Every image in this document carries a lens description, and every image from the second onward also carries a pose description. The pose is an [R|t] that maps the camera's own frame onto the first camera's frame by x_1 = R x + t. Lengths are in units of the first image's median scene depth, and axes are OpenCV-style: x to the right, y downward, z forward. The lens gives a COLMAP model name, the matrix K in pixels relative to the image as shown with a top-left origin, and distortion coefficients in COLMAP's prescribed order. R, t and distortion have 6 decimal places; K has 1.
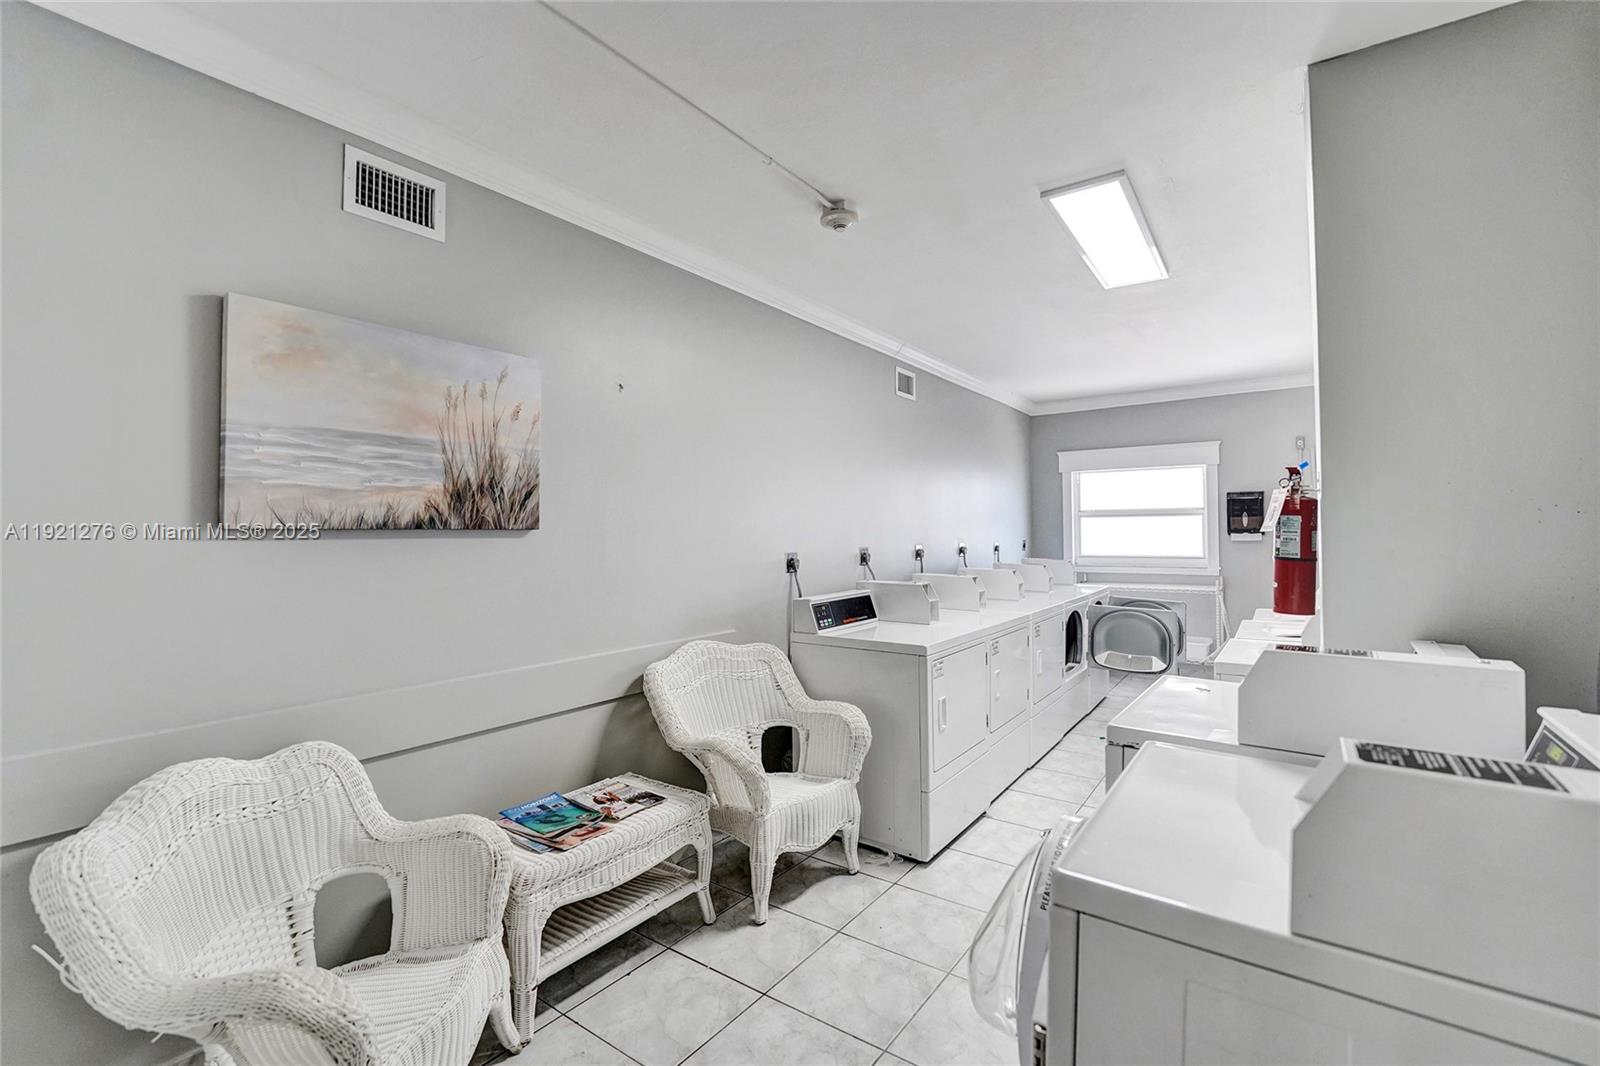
lens RADIAL K [[700.0, 0, 801.7], [0, 700.0, 524.5], [0, 0, 1]] dist [-0.016798, -0.000099]
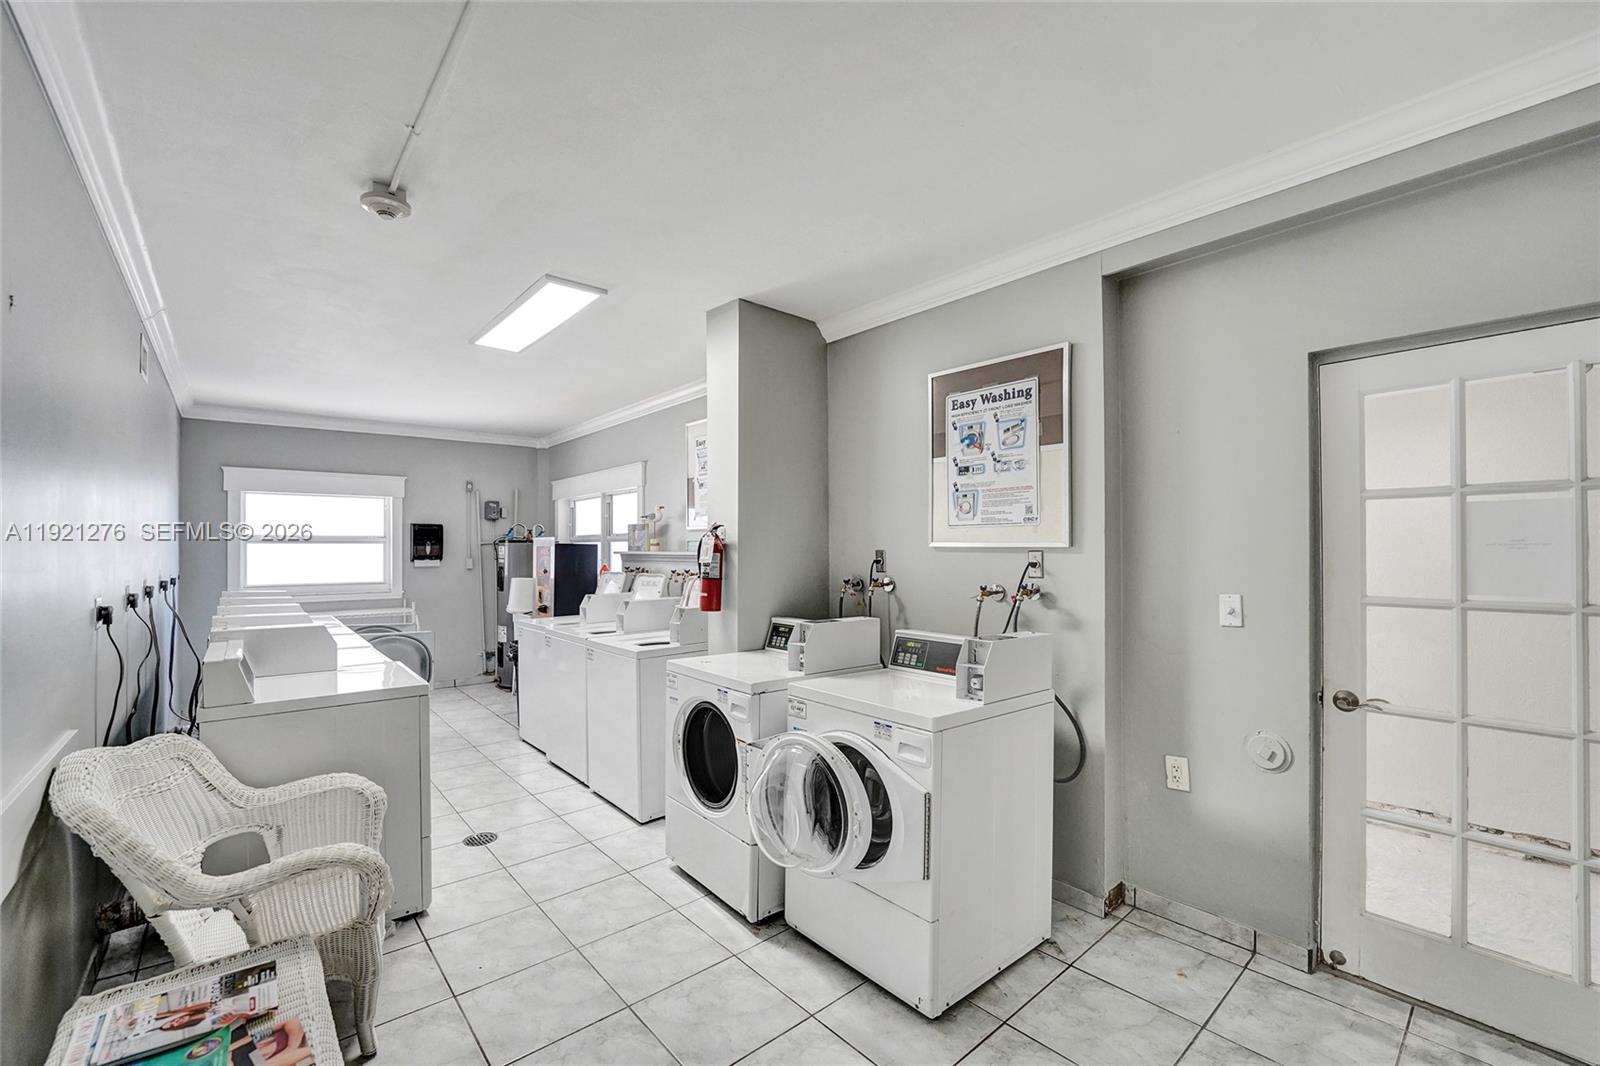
lens RADIAL K [[661.1, 0, 800.7], [0, 661.1, 547.1], [0, 0, 1]] dist [-0.018938, 0.000319]
pose [[0.238589, 0.009614, 0.971073, -0.310375], [-0.009133, 0.999929, -0.007655, -0.006495], [-0.971078, -0.007043, 0.238660, 0.156055]]
